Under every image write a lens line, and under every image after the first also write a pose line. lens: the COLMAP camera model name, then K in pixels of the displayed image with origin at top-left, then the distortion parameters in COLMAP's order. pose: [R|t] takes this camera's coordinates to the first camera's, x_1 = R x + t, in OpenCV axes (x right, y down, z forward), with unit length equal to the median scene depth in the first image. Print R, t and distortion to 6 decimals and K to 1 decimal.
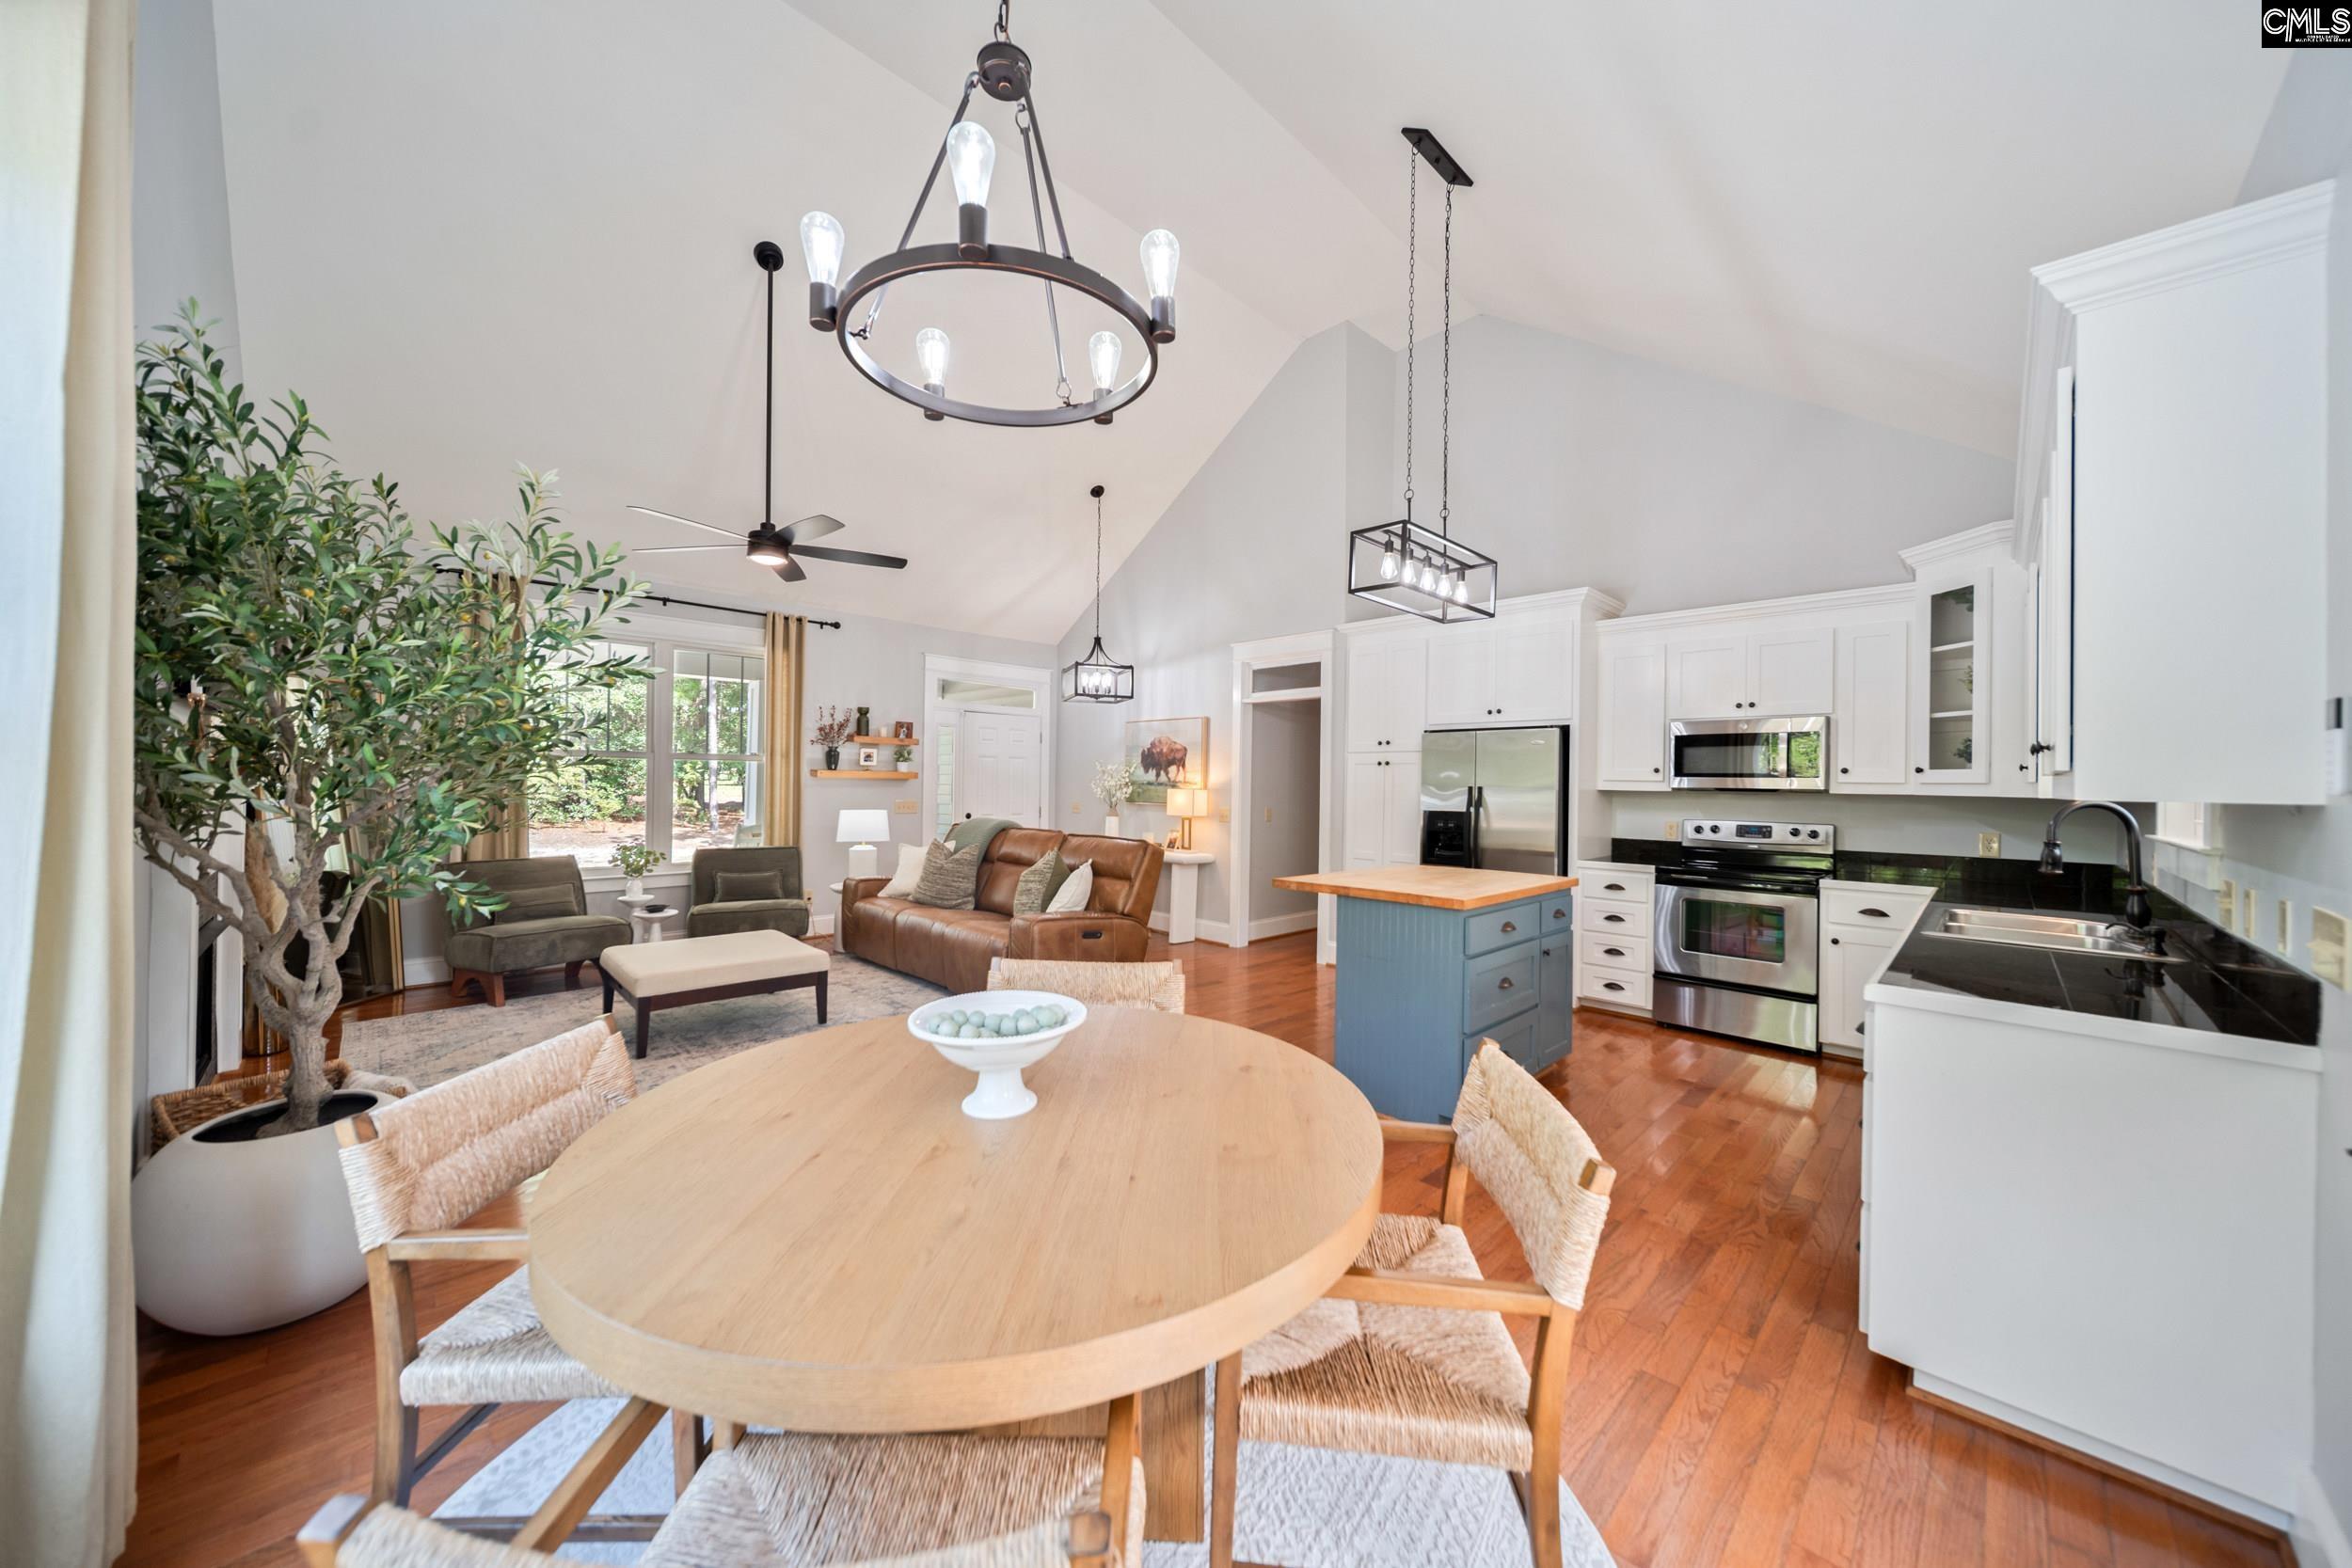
lens RADIAL K [[820.0, 0, 1177.2], [0, 820.0, 785.8], [0, 0, 1]] dist [-0.002022, -0.000367]
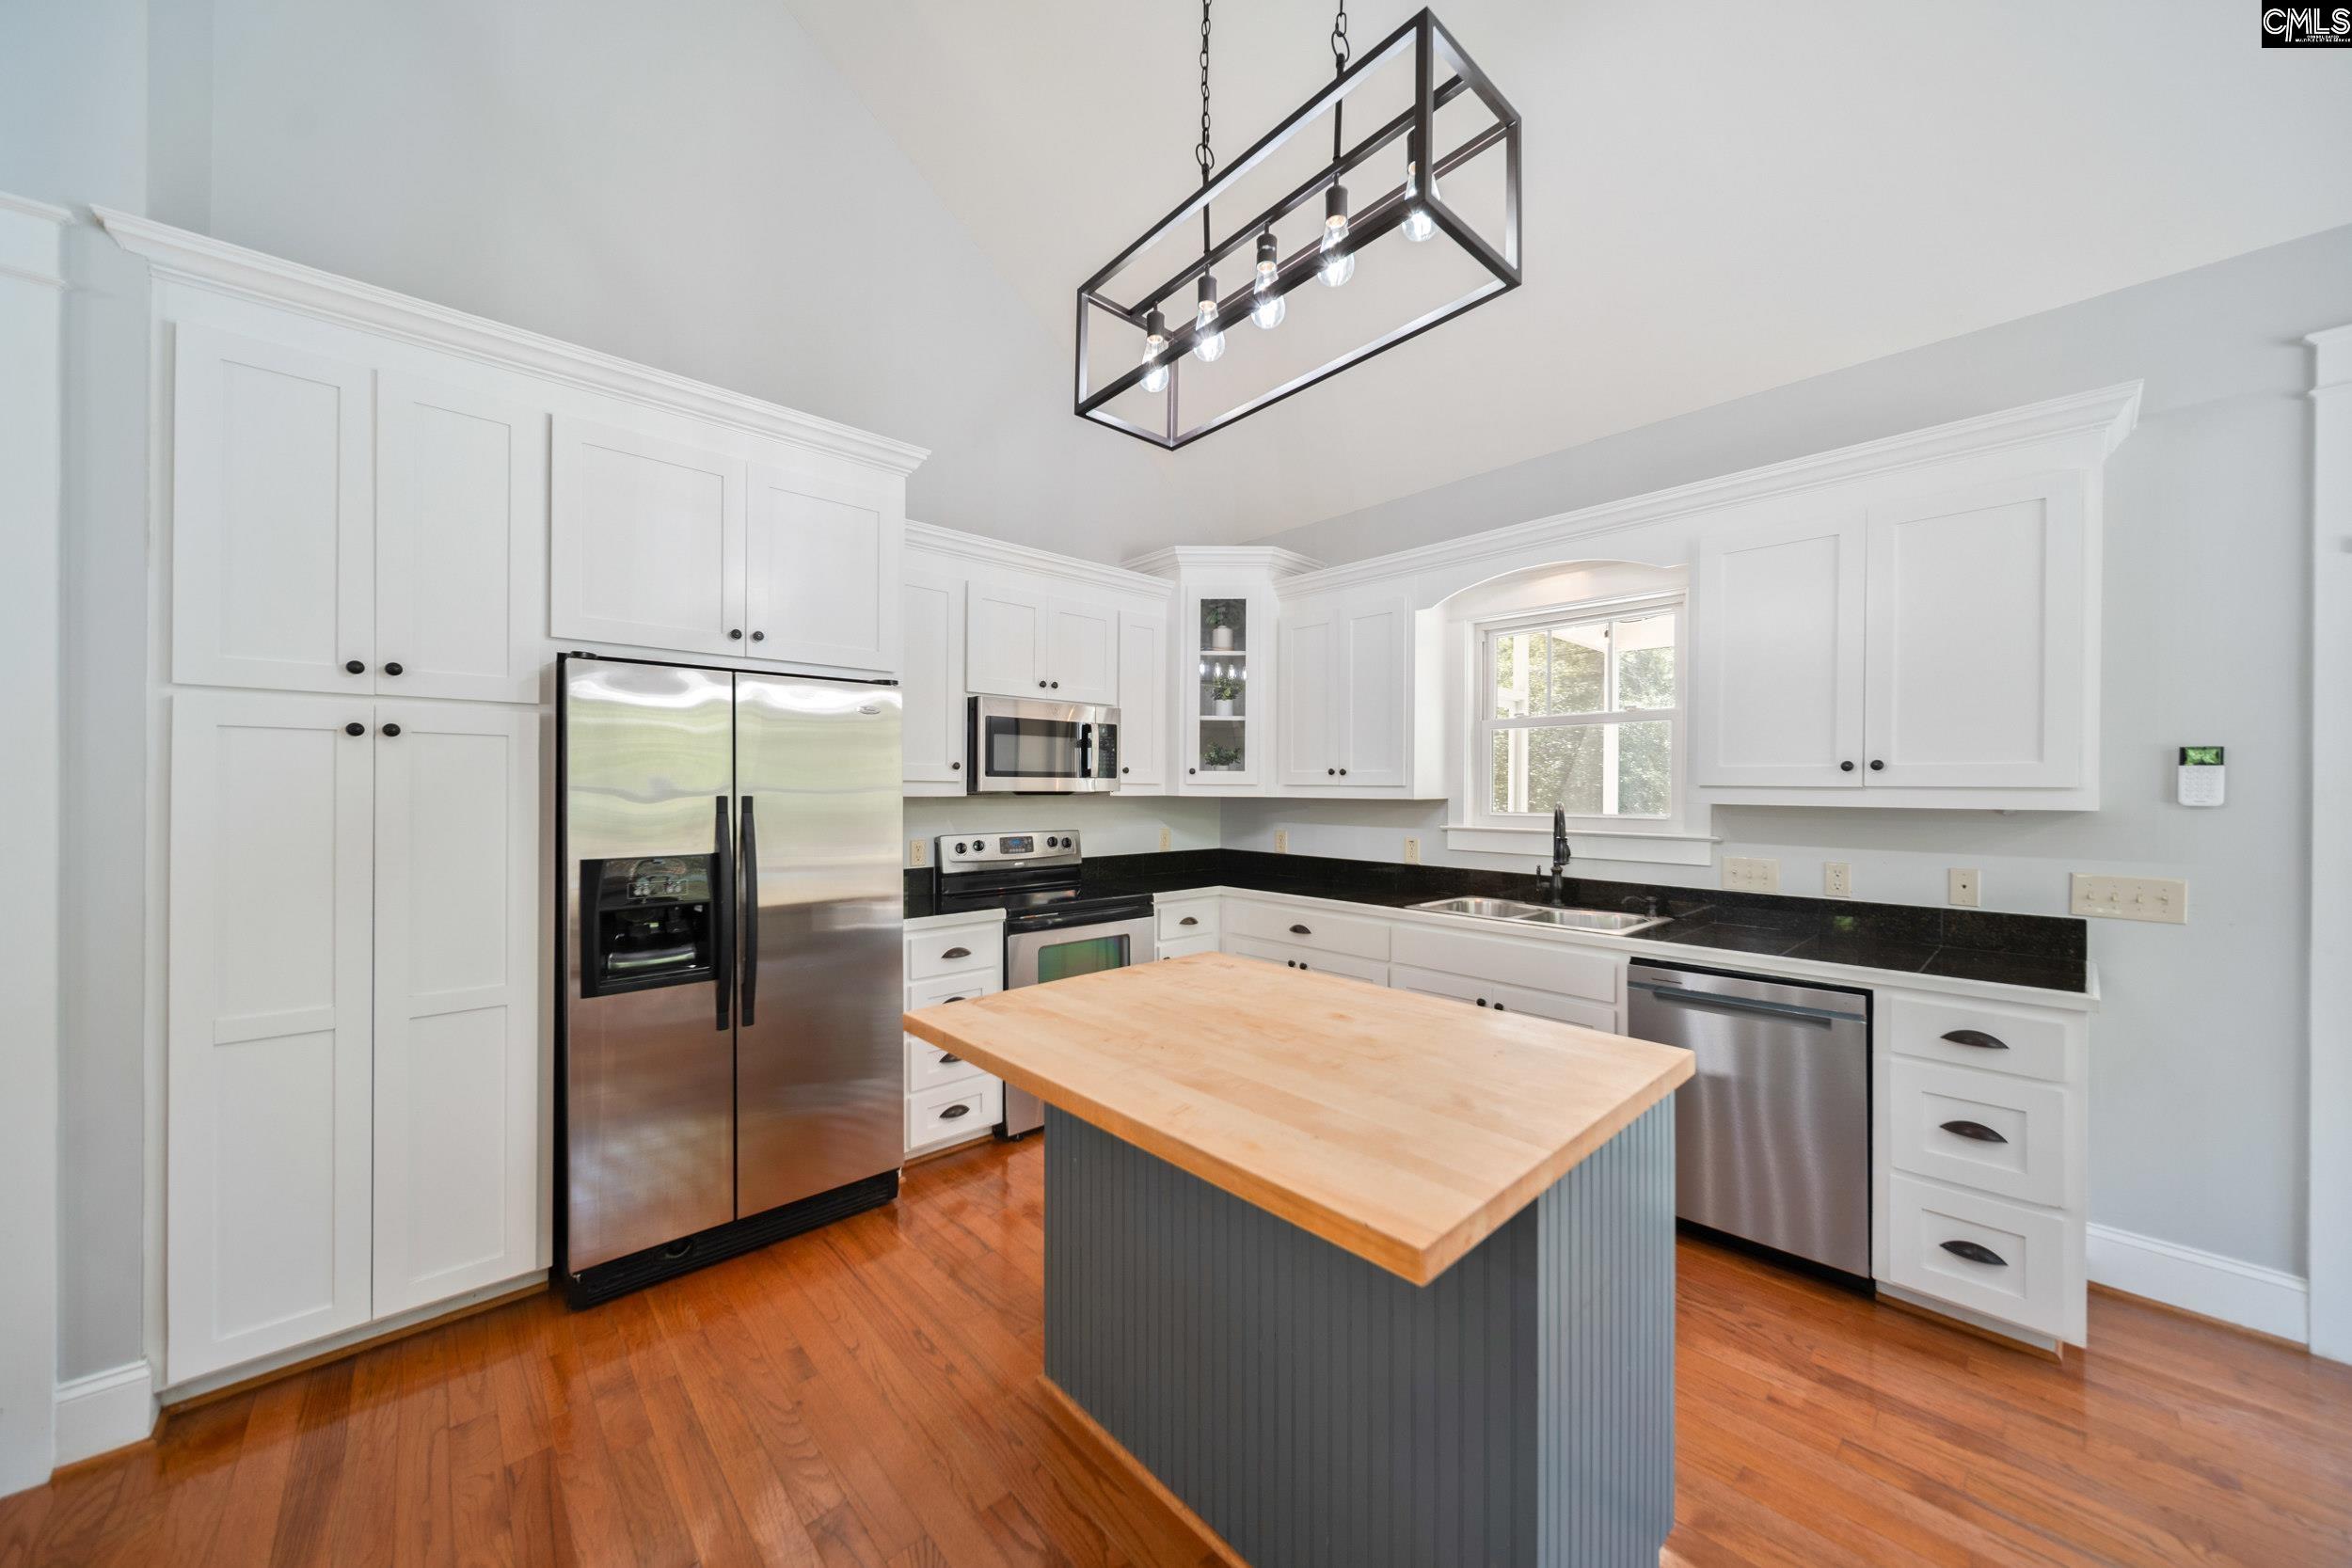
lens RADIAL K [[820.0, 0, 1177.8], [0, 820.0, 789.0], [0, 0, 1]] dist [-0.002022, -0.000367]
pose [[0.043716, -0.017051, 0.998898, -0.083645], [-0.001465, 0.999852, 0.017131, -0.012404], [-0.999043, -0.002212, 0.043685, 0.847390]]
